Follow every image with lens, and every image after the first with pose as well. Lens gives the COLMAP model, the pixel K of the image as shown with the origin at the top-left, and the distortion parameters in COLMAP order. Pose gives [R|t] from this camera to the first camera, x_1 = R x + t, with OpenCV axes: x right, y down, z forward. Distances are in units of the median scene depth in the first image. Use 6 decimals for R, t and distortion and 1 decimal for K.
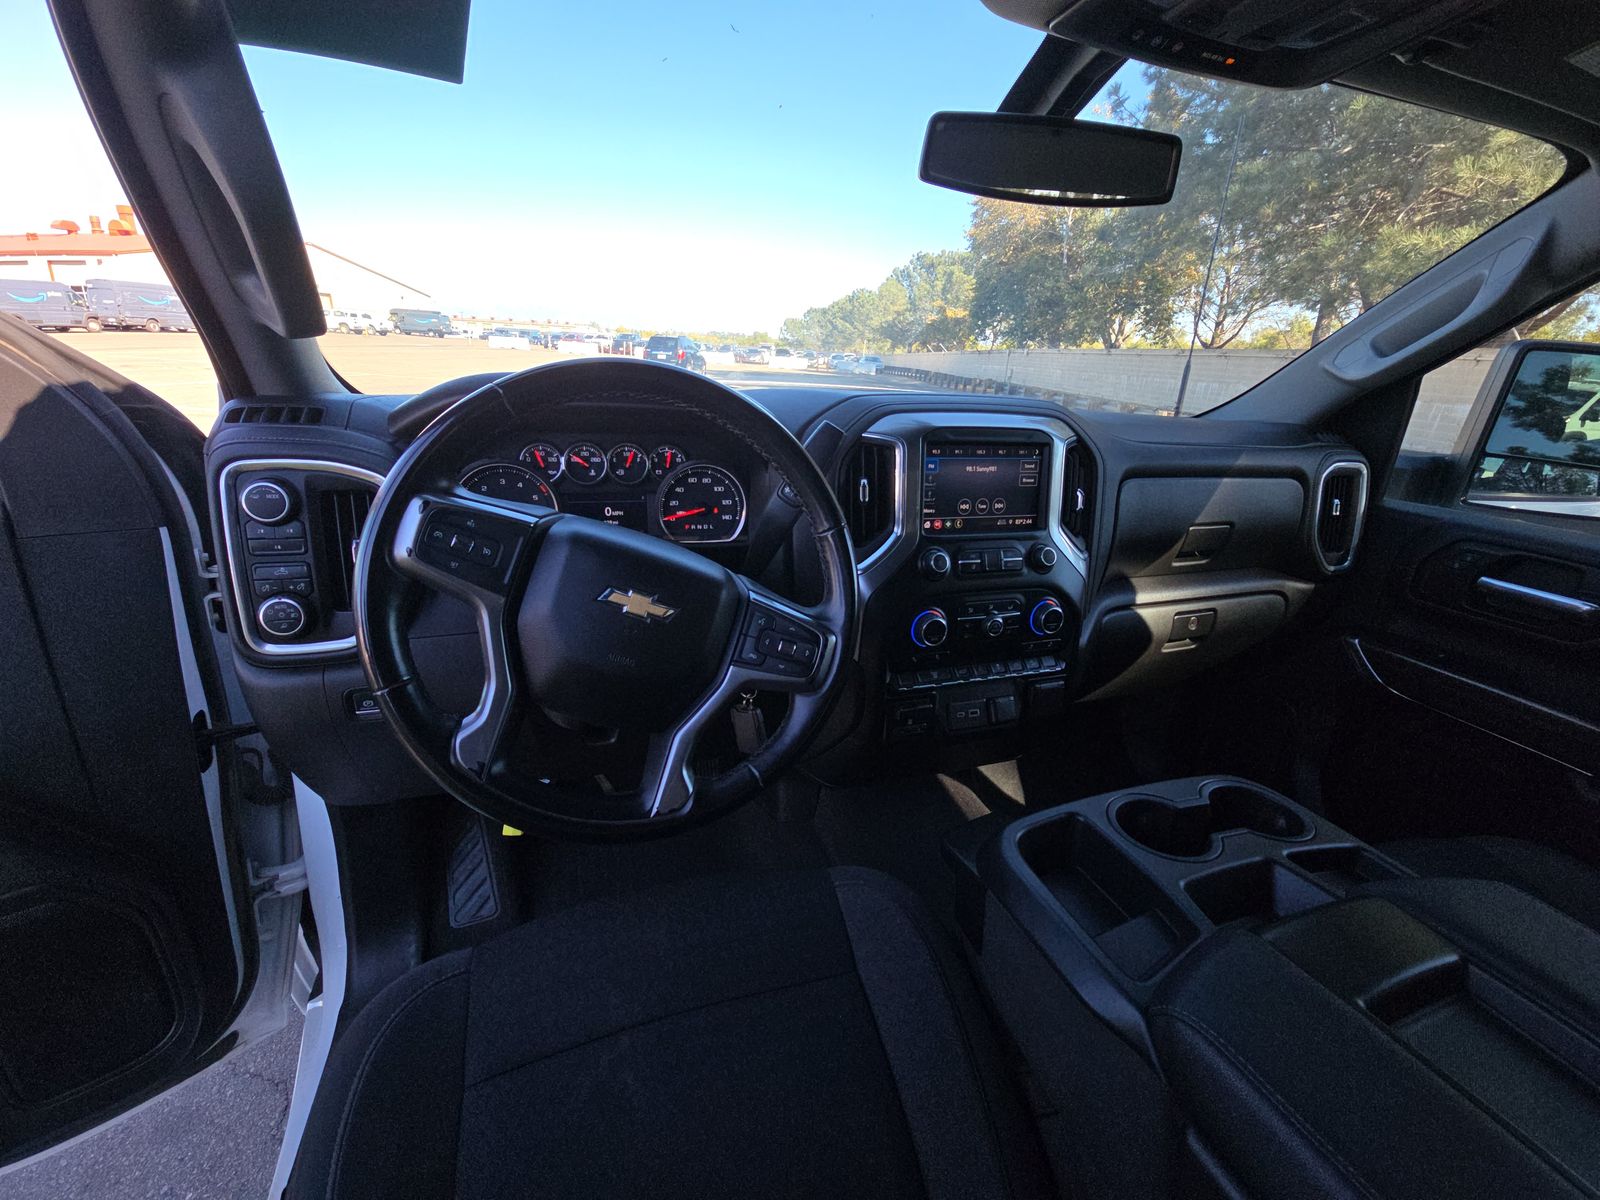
lens RADIAL K [[641.1, 0, 808.6], [0, 641.1, 604.0], [0, 0, 1]] dist [-0.000796, -0.007075]
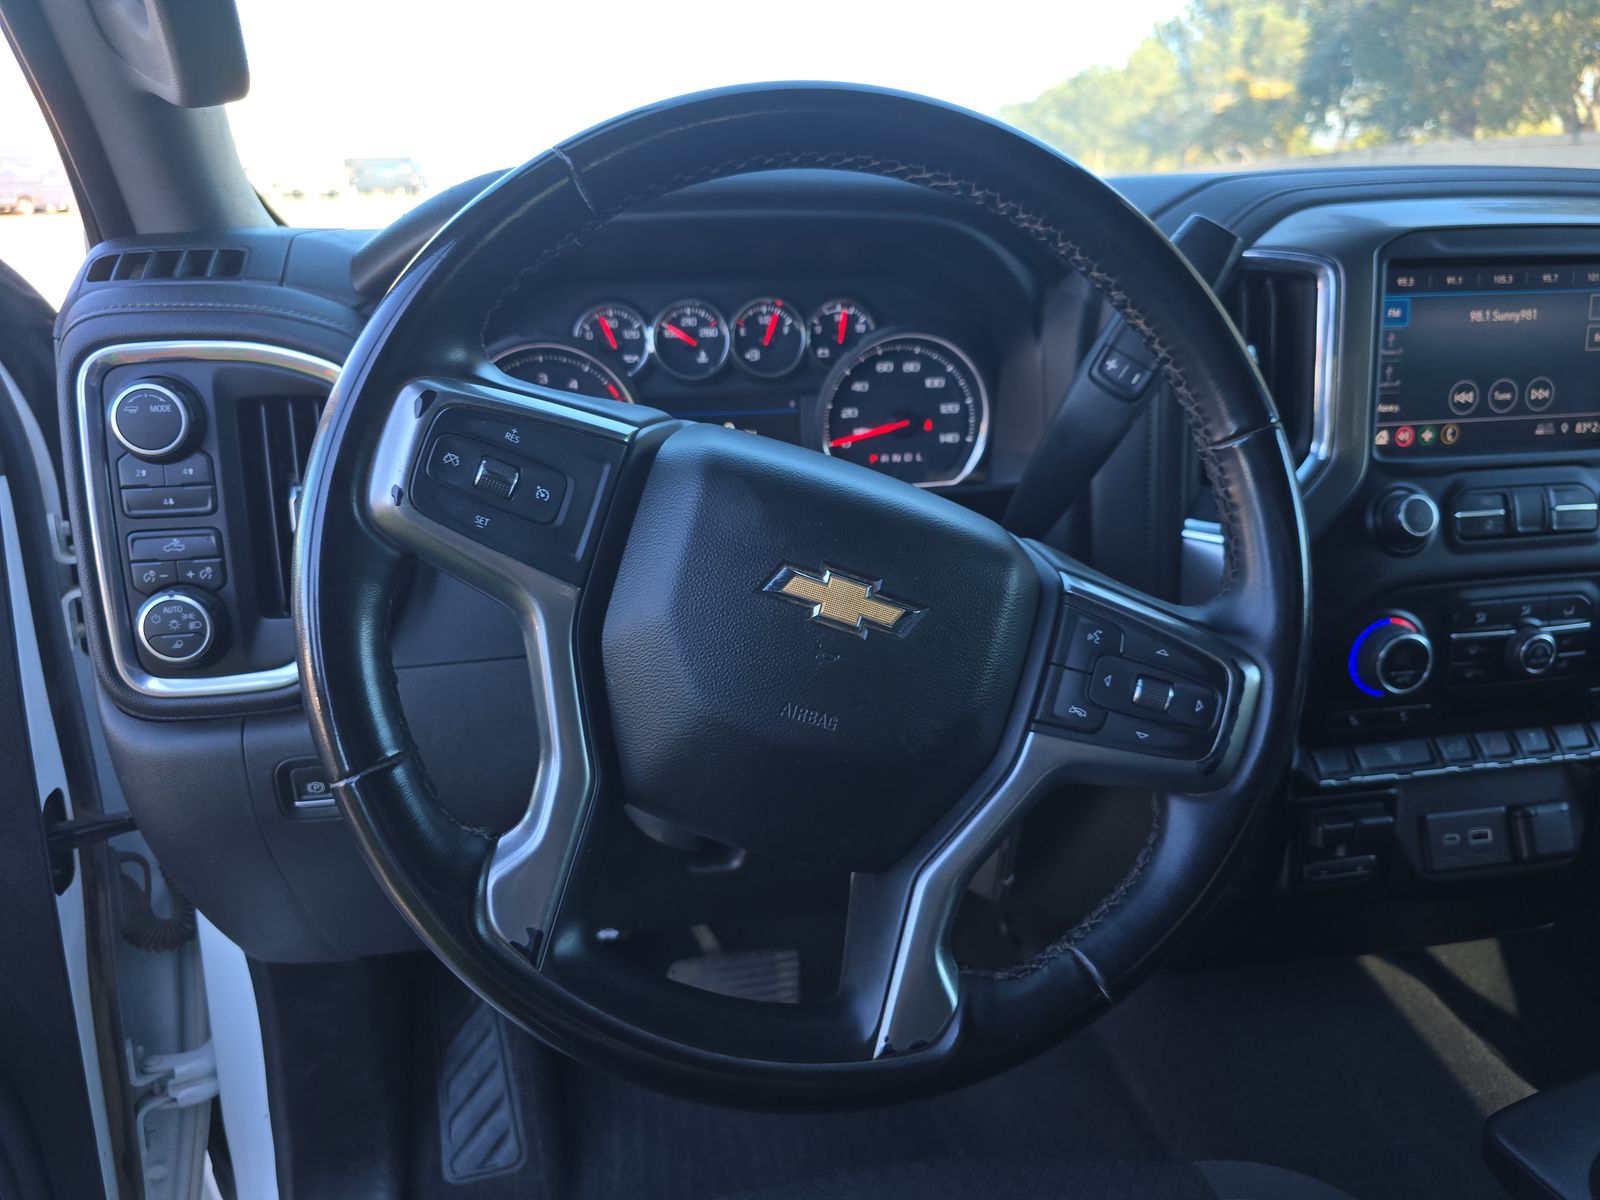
lens RADIAL K [[1086.4, 0, 800.0], [0, 1086.4, 600.0], [0, 0, 1]] dist [0.022144, -0.050257]
pose [[0.983944, -0.003870, -0.178435, -0.099025], [0.001622, 0.999917, -0.012745, 0.006632], [0.178470, 0.012251, 0.983869, 0.134894]]
